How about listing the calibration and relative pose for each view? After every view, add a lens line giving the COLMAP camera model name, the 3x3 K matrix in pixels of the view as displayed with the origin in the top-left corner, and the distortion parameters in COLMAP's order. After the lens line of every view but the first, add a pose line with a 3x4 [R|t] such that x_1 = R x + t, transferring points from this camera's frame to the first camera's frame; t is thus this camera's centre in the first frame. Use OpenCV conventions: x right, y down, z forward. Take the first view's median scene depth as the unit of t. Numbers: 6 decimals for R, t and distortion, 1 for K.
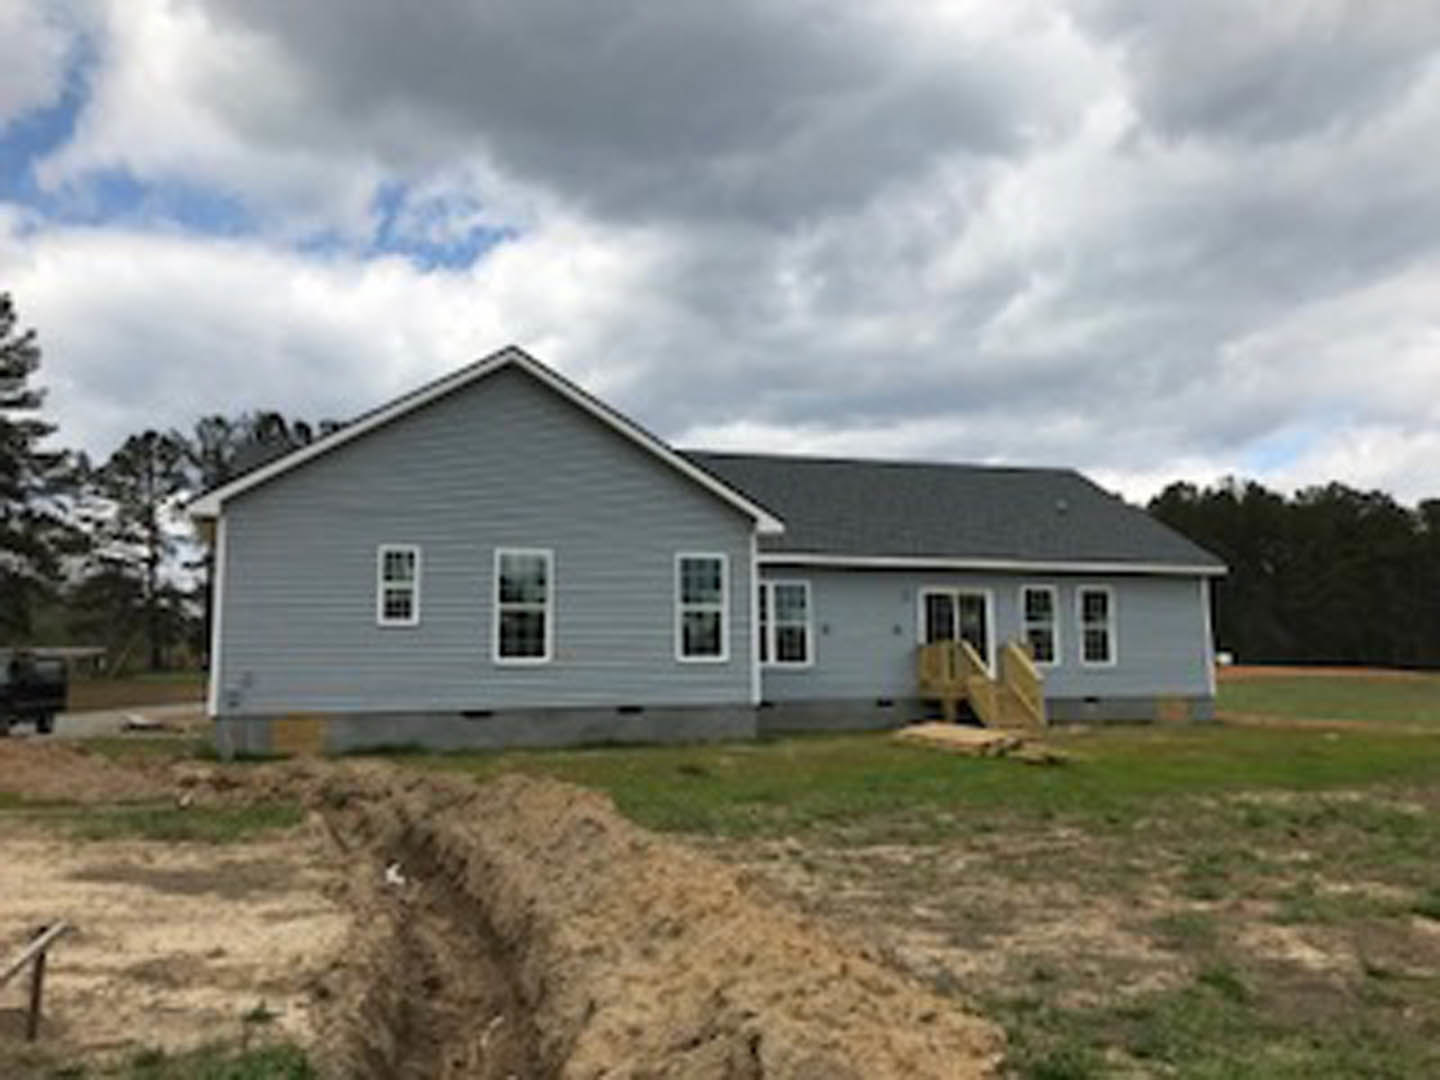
lens RADIAL K [[1184.8, 0, 720.0], [0, 1184.8, 540.0], [0, 0, 1]] dist [0.011151, 0.001430]
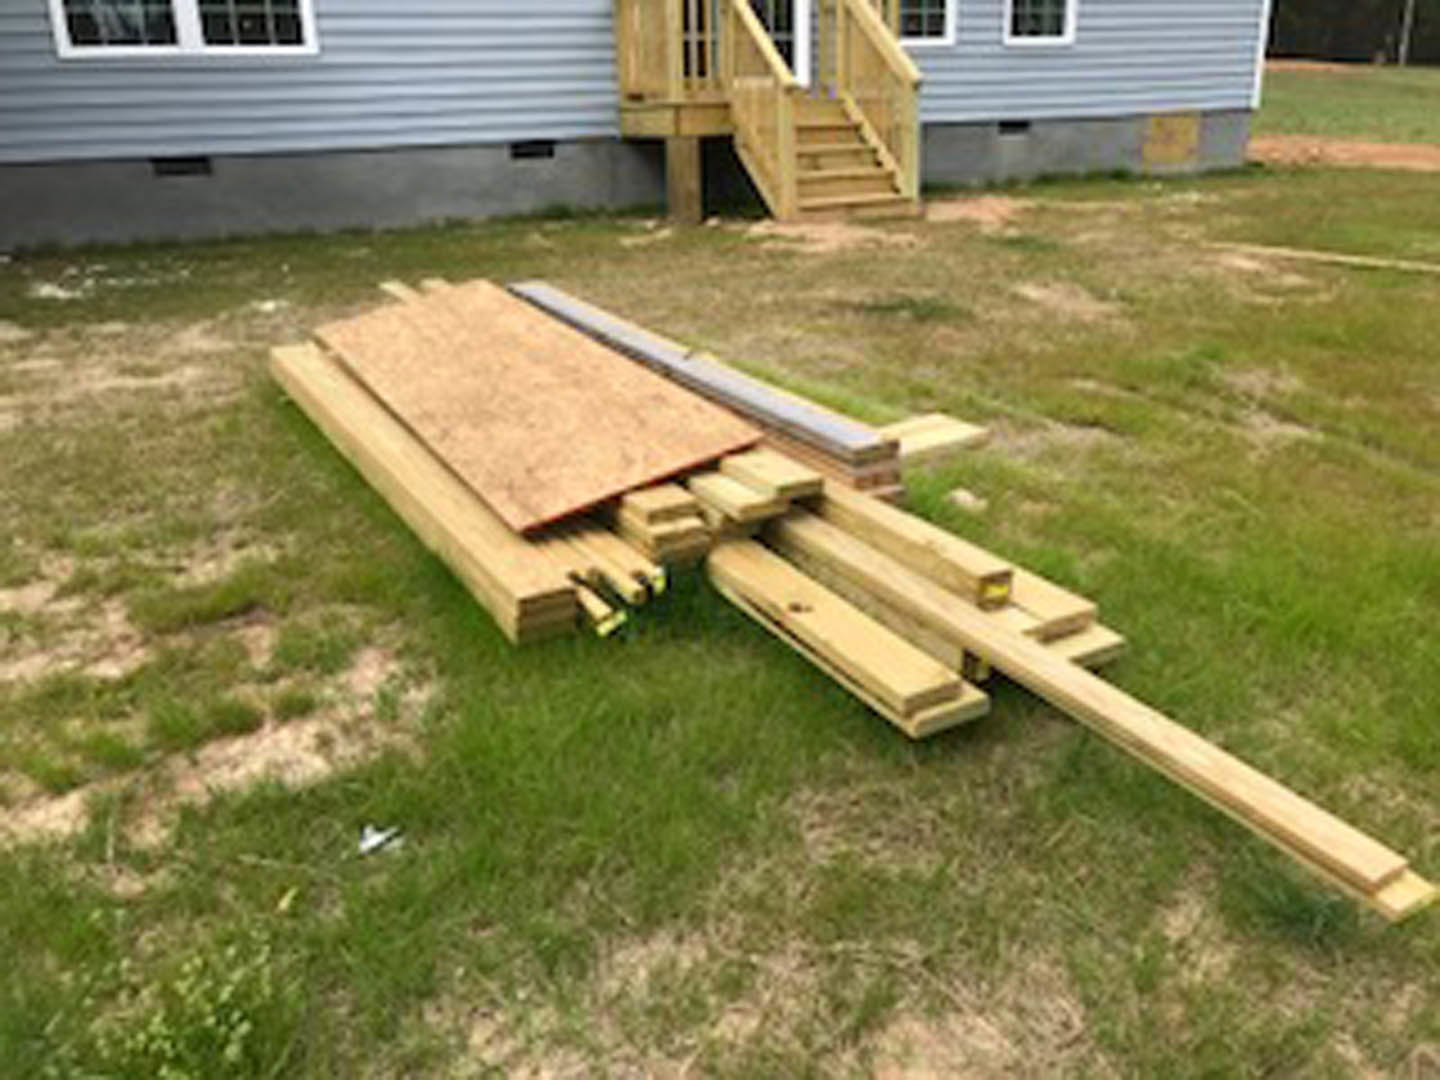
lens RADIAL K [[1184.8, 0, 720.0], [0, 1184.8, 540.0], [0, 0, 1]] dist [0.011151, 0.001430]
pose [[0.992899, -0.061629, 0.101754, 0.152949], [0.007818, 0.887303, 0.461121, 0.068585], [-0.118705, -0.457051, 0.881484, 0.576346]]
